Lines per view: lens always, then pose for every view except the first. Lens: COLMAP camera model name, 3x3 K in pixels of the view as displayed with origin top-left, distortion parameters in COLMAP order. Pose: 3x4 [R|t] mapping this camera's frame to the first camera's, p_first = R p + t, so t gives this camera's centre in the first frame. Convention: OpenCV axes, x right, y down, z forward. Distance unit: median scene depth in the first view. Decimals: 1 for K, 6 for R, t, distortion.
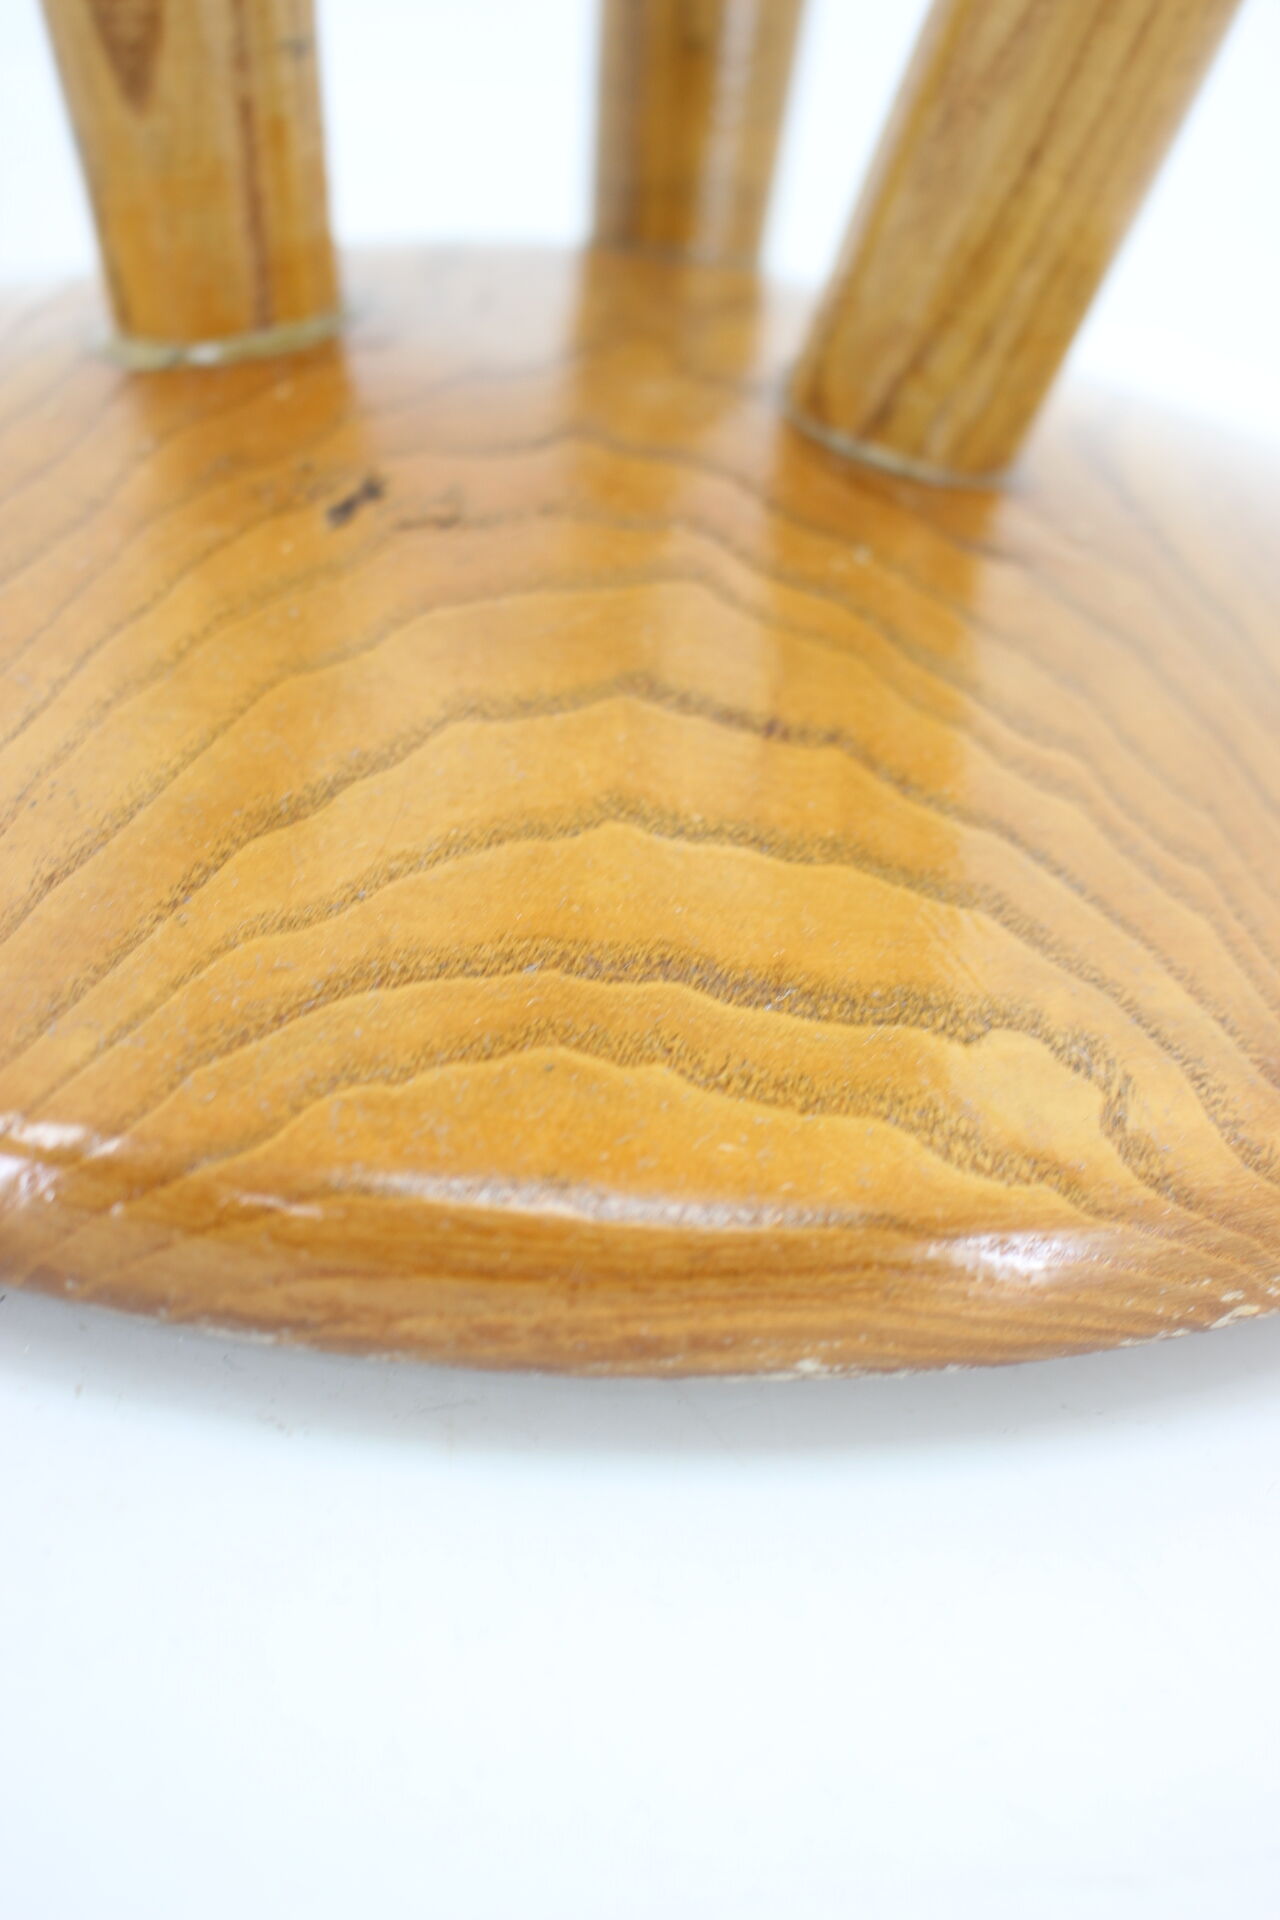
lens RADIAL K [[2378.2, 0, 700.0], [0, 2378.2, 939.4], [0, 0, 1]] dist [-0.087681, 0.000000]
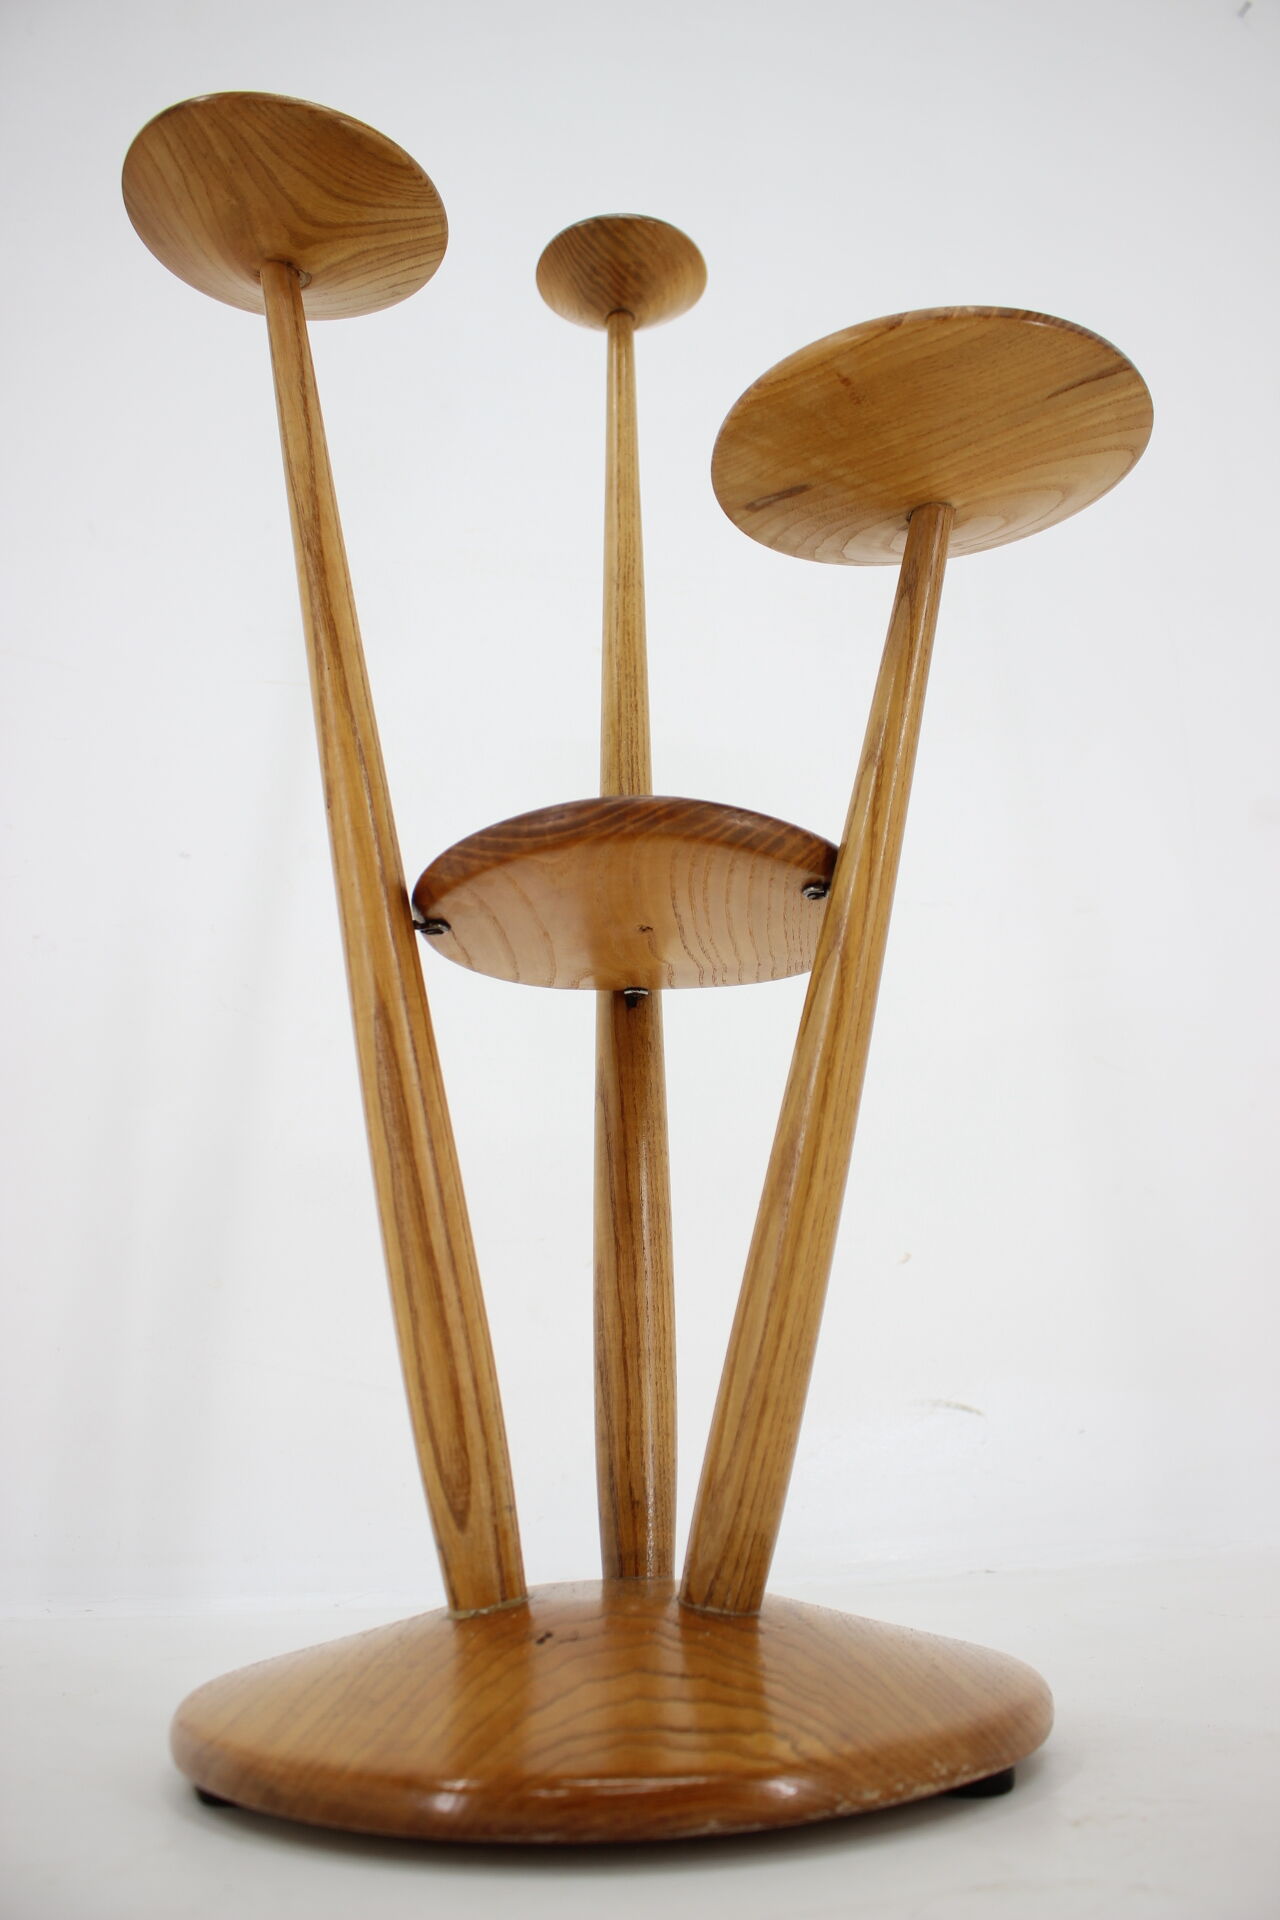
lens RADIAL K [[1574.4, 0, 692.5], [0, 1574.4, 984.5], [0, 0, 1]] dist [-0.118317, 0.049747]
pose [[0.989616, -0.121111, 0.077404, -0.004543], [0.141295, 0.720929, -0.678452, 0.608243], [0.026365, 0.682344, 0.730556, -1.082983]]
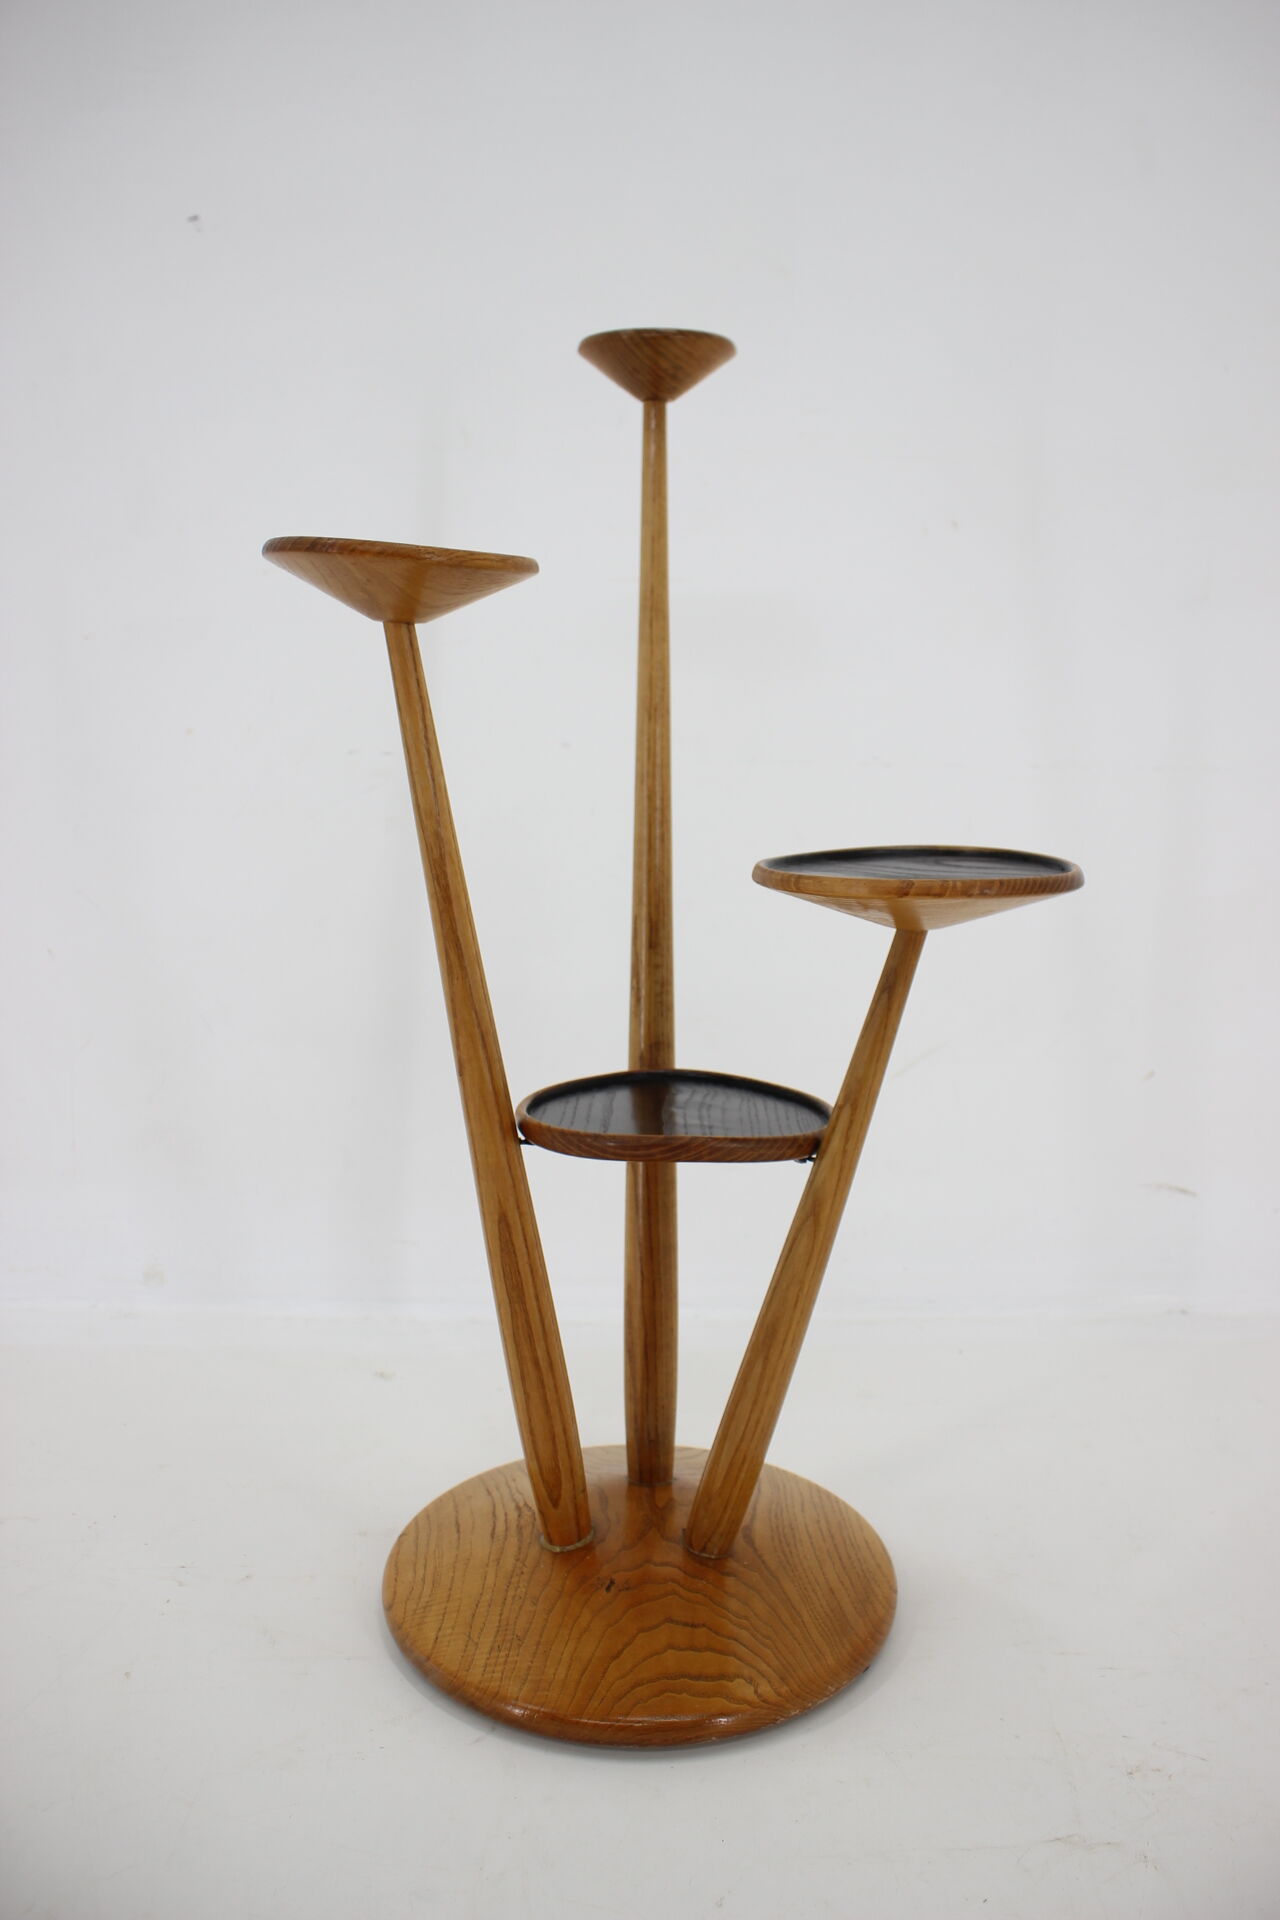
lens RADIAL K [[1574.4, 0, 678.3], [0, 1574.4, 961.1], [0, 0, 1]] dist [-0.118317, 0.049747]
pose [[0.990682, -0.109530, 0.080941, -0.121447], [0.129189, 0.943897, -0.303924, -0.442977], [-0.043111, 0.311549, 0.949252, -2.836640]]
